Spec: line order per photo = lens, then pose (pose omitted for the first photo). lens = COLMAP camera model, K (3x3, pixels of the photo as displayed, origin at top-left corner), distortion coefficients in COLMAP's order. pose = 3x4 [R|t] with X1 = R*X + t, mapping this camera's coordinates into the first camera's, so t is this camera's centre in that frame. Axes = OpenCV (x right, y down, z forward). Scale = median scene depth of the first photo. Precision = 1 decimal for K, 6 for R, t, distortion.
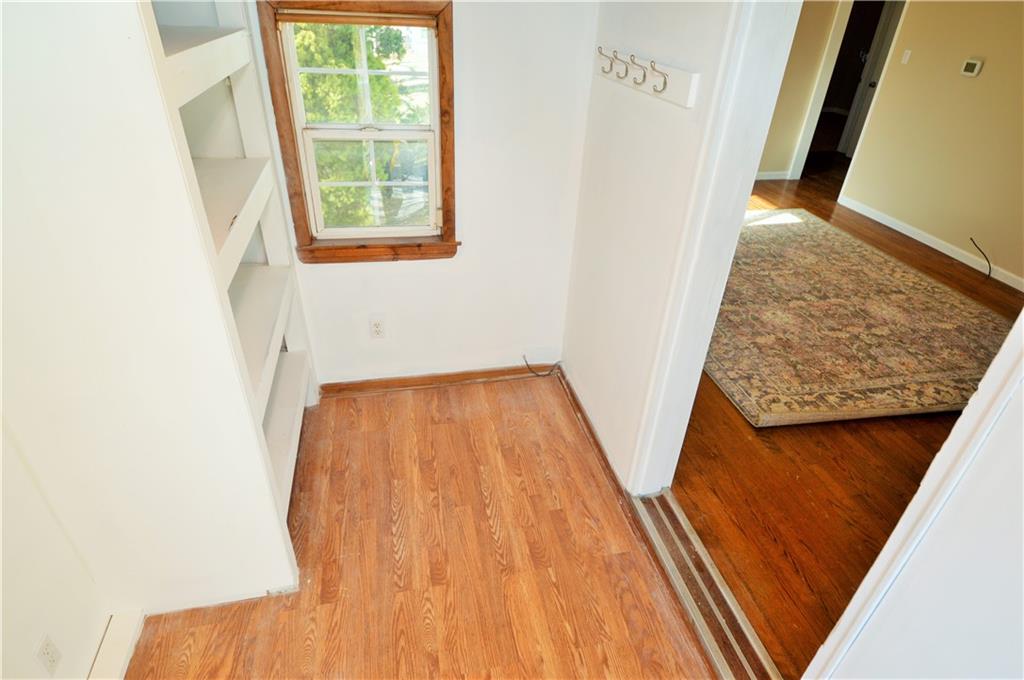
lens RADIAL K [[558.7, 0, 512.0], [0, 558.7, 340.0], [0, 0, 1]] dist [0.028930, -0.035932]
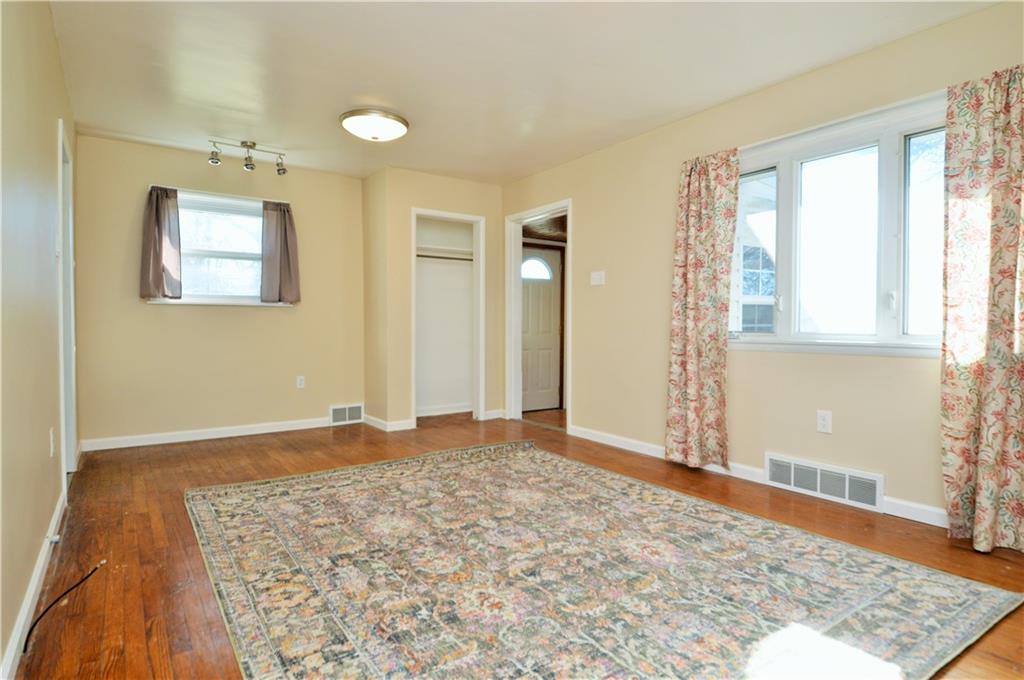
lens RADIAL K [[552.3, 0, 513.0], [0, 552.3, 338.2], [0, 0, 1]] dist [0.048556, -0.055254]
pose [[-0.921679, -0.033725, -0.386484, 0.817106], [-0.238264, 0.835403, 0.495310, -0.655973], [0.306165, 0.548602, -0.778009, 1.494775]]
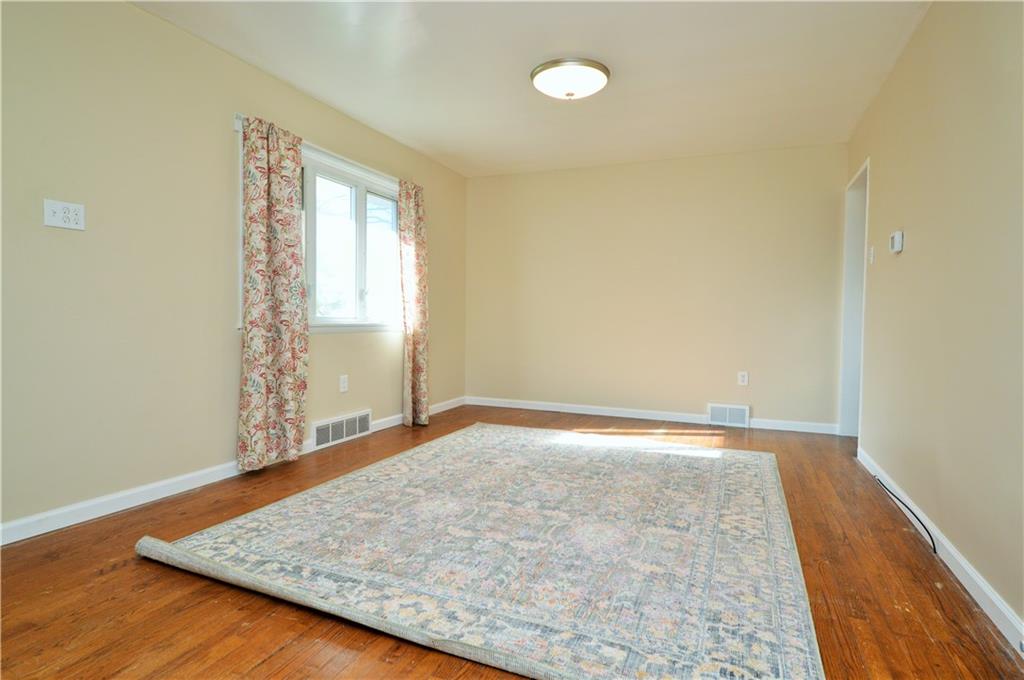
lens RADIAL K [[552.3, 0, 513.0], [0, 552.3, 338.2], [0, 0, 1]] dist [0.048556, -0.055254]
pose [[0.823333, -0.010266, -0.567466, 0.965950], [-0.282158, 0.860124, -0.424941, 0.054035], [0.492453, 0.509982, 0.705271, 0.386031]]
